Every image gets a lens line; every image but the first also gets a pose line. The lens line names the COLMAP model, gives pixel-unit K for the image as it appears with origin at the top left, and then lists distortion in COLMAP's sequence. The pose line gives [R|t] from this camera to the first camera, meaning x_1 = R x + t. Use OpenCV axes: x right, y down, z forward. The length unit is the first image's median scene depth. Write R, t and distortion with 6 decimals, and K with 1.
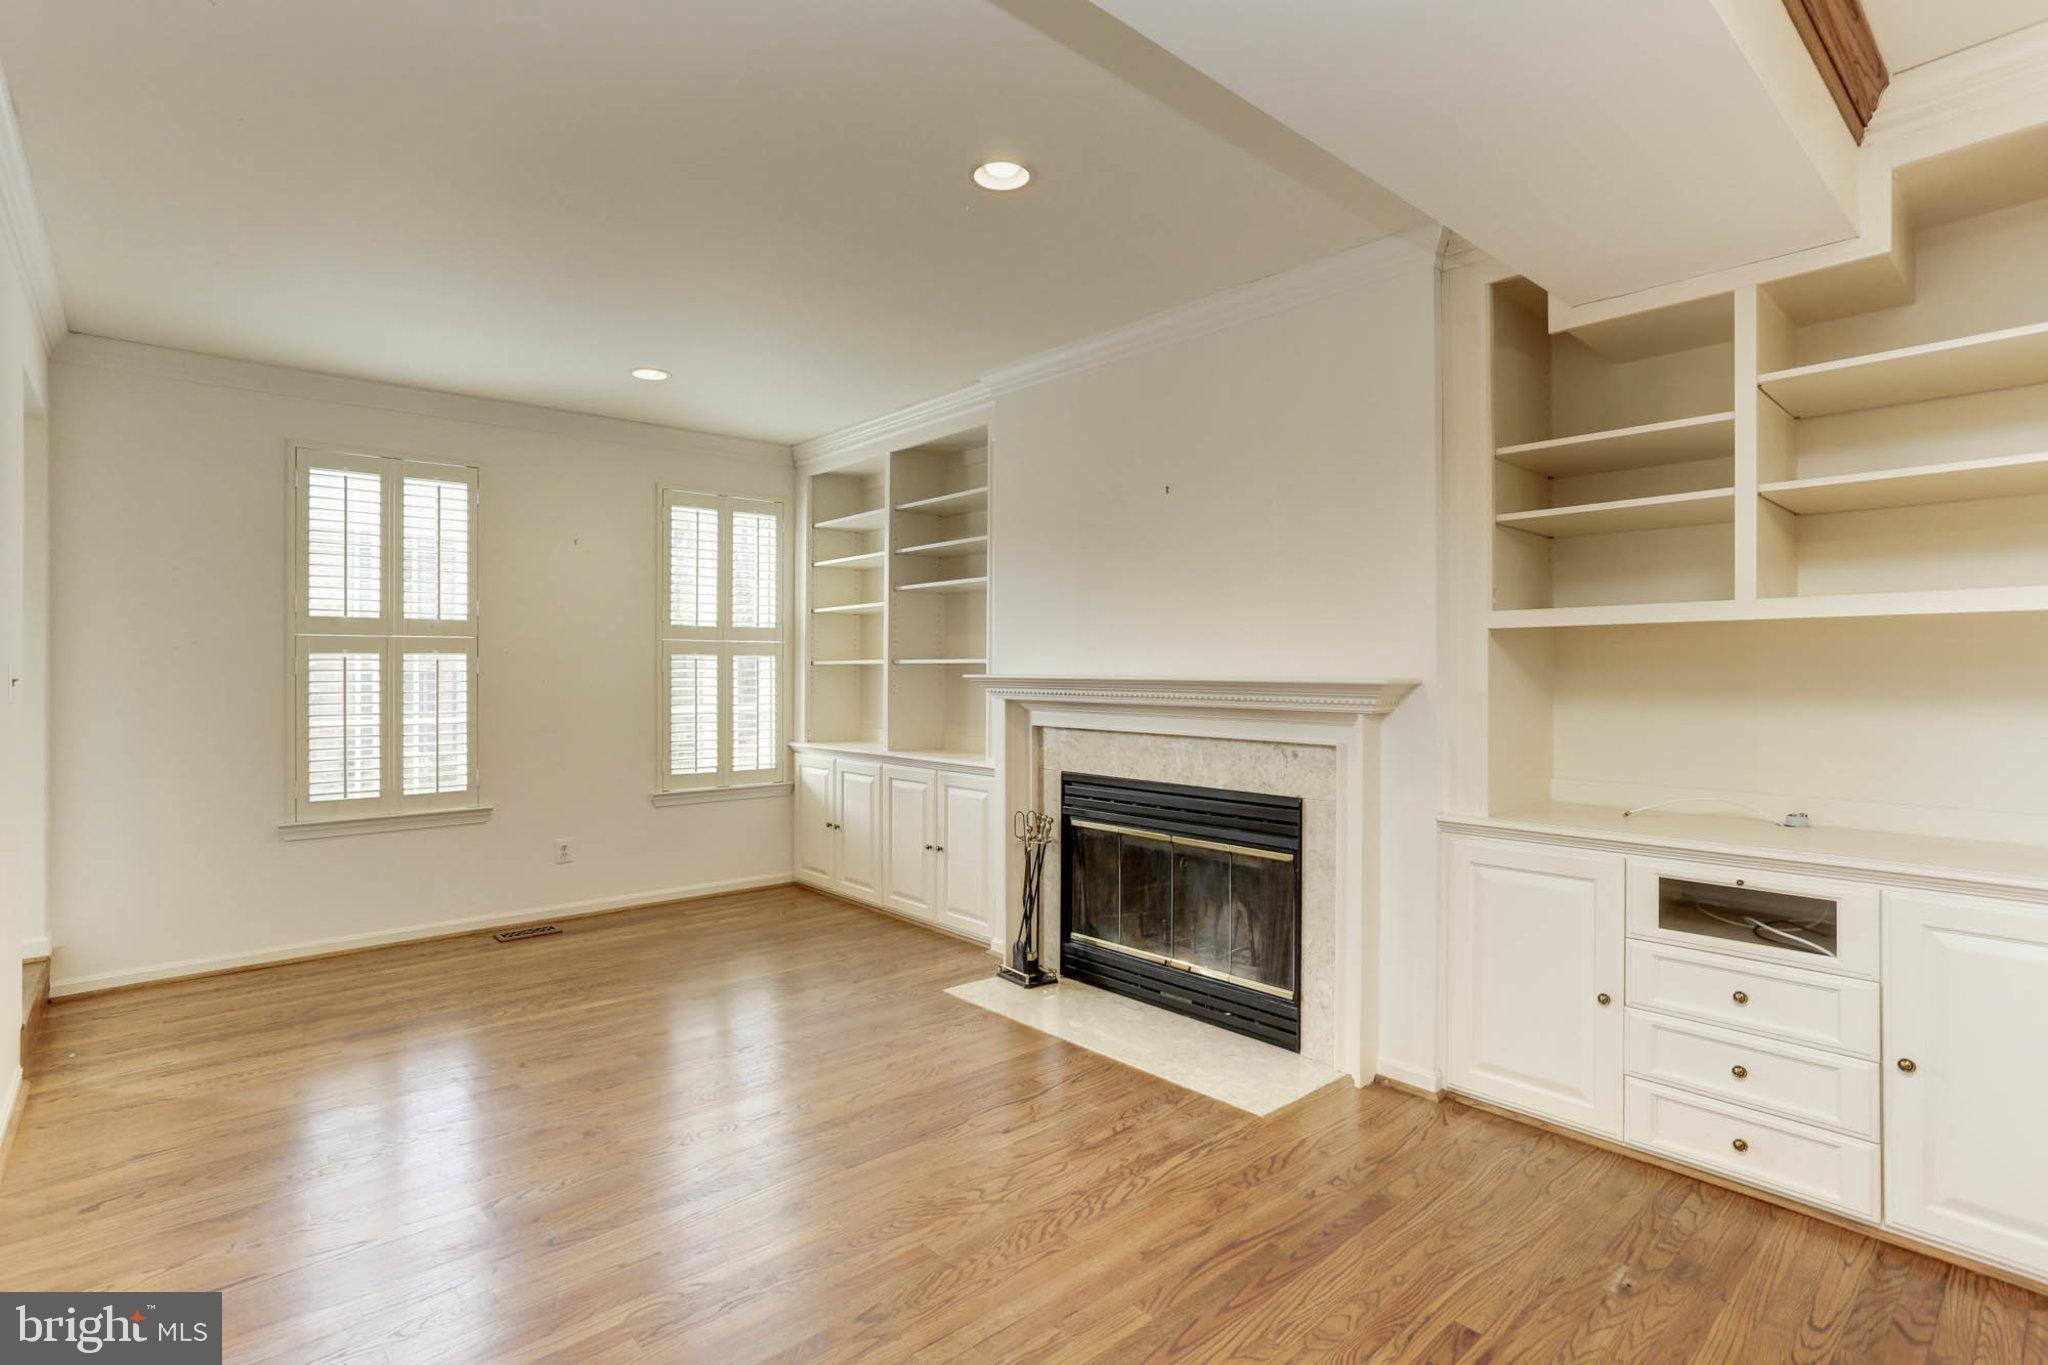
lens RADIAL K [[1033.8, 0, 1035.1], [0, 1033.8, 680.0], [0, 0, 1]] dist [-0.031750, 0.021388]
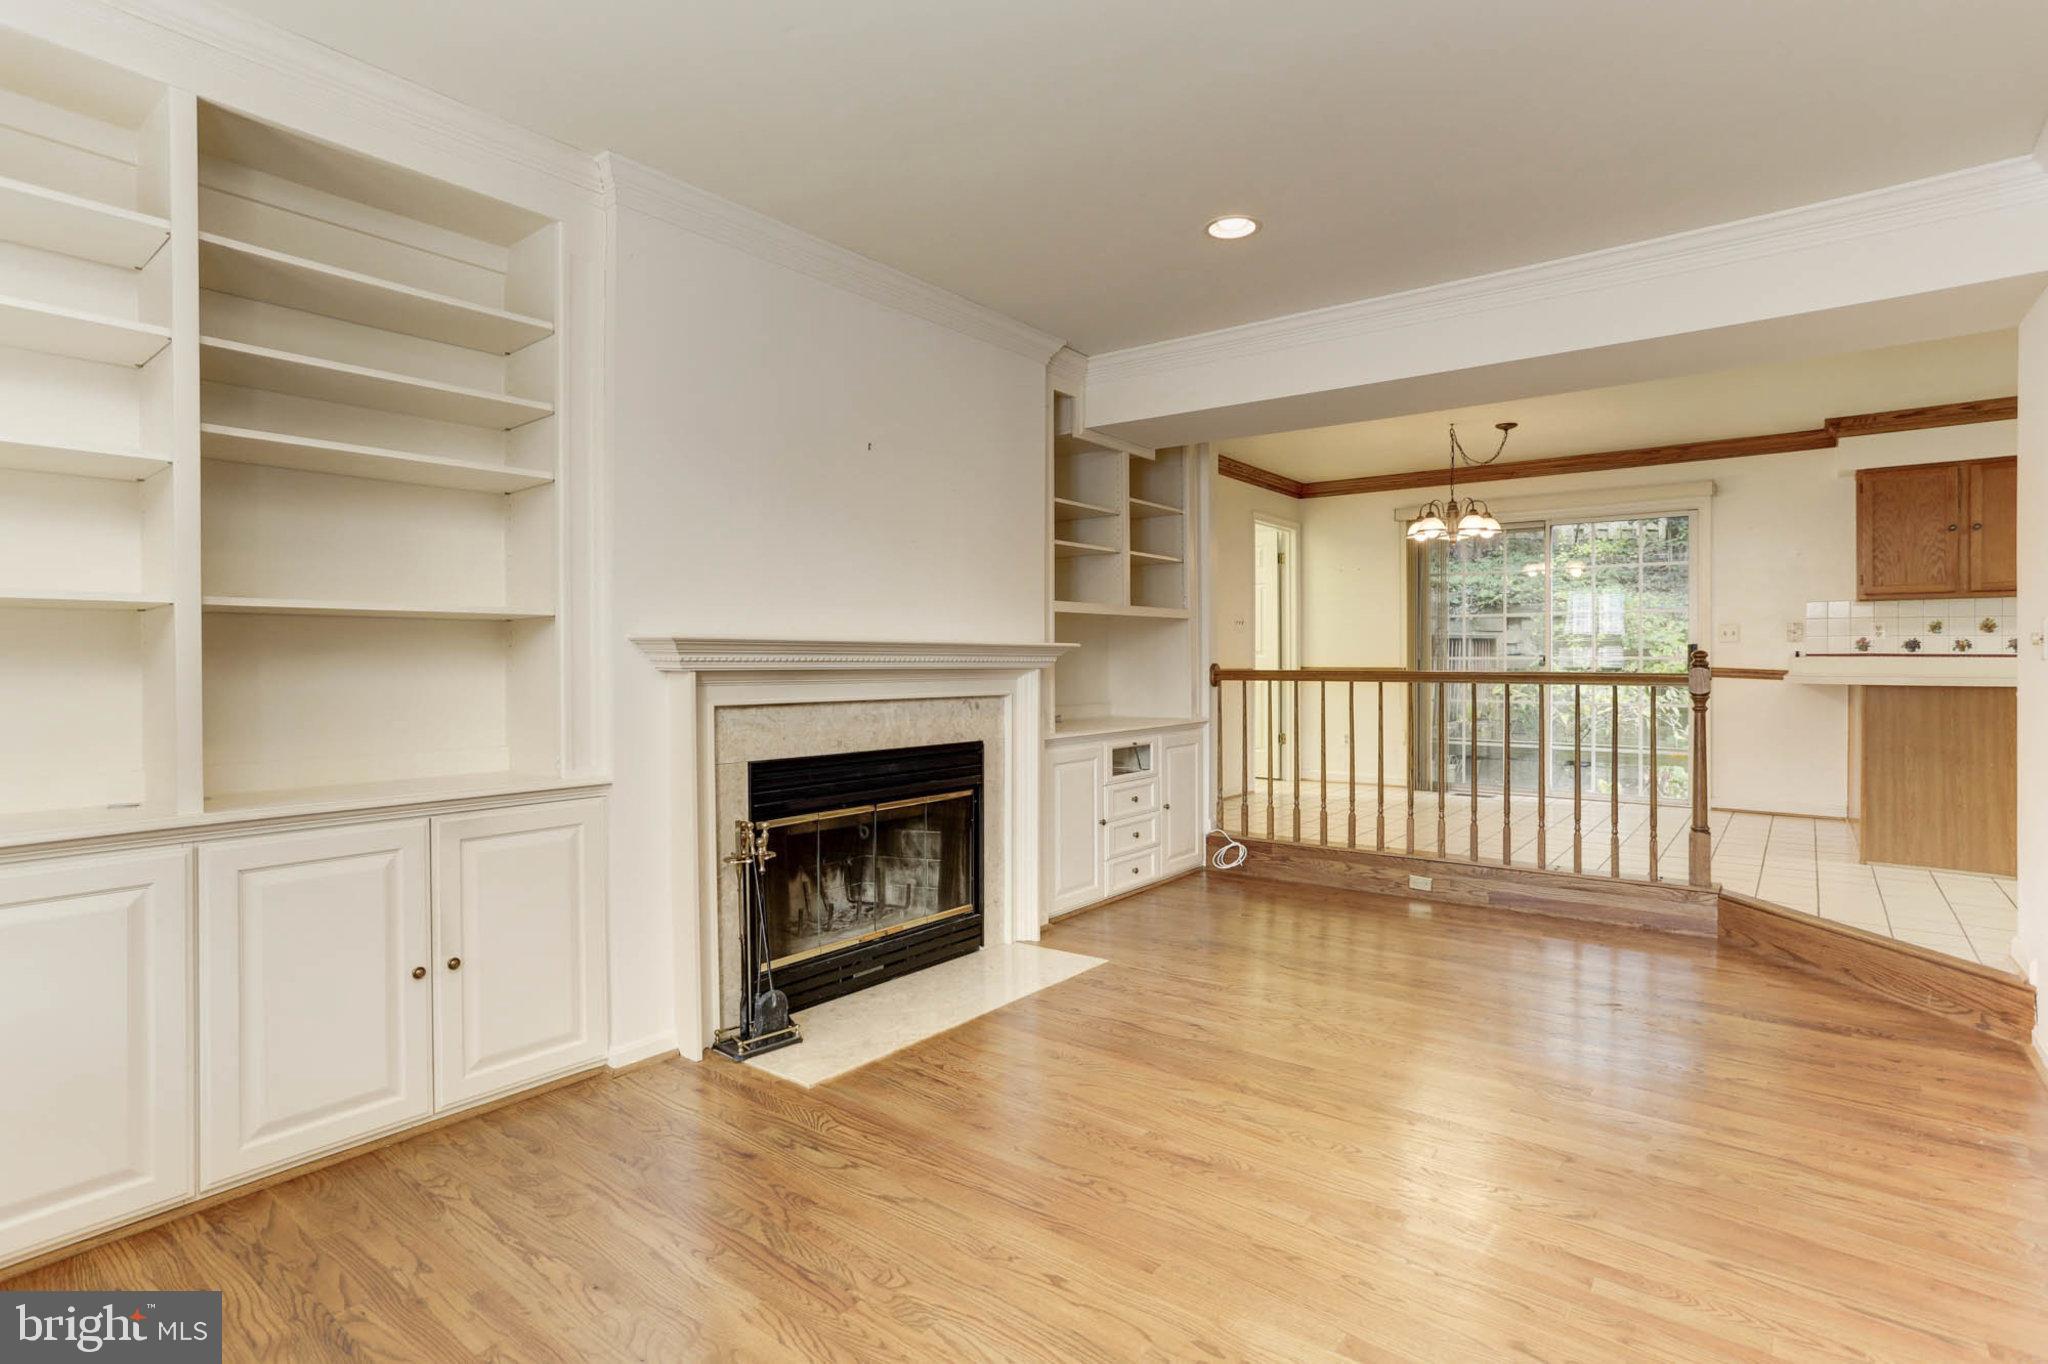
lens RADIAL K [[1033.8, 0, 1024.8], [0, 1033.8, 664.1], [0, 0, 1]] dist [-0.031750, 0.021388]
pose [[-0.188338, -0.010953, 0.982043, -0.851629], [0.007288, 0.999895, 0.012550, 0.008275], [-0.982077, 0.009521, -0.188238, 1.052897]]
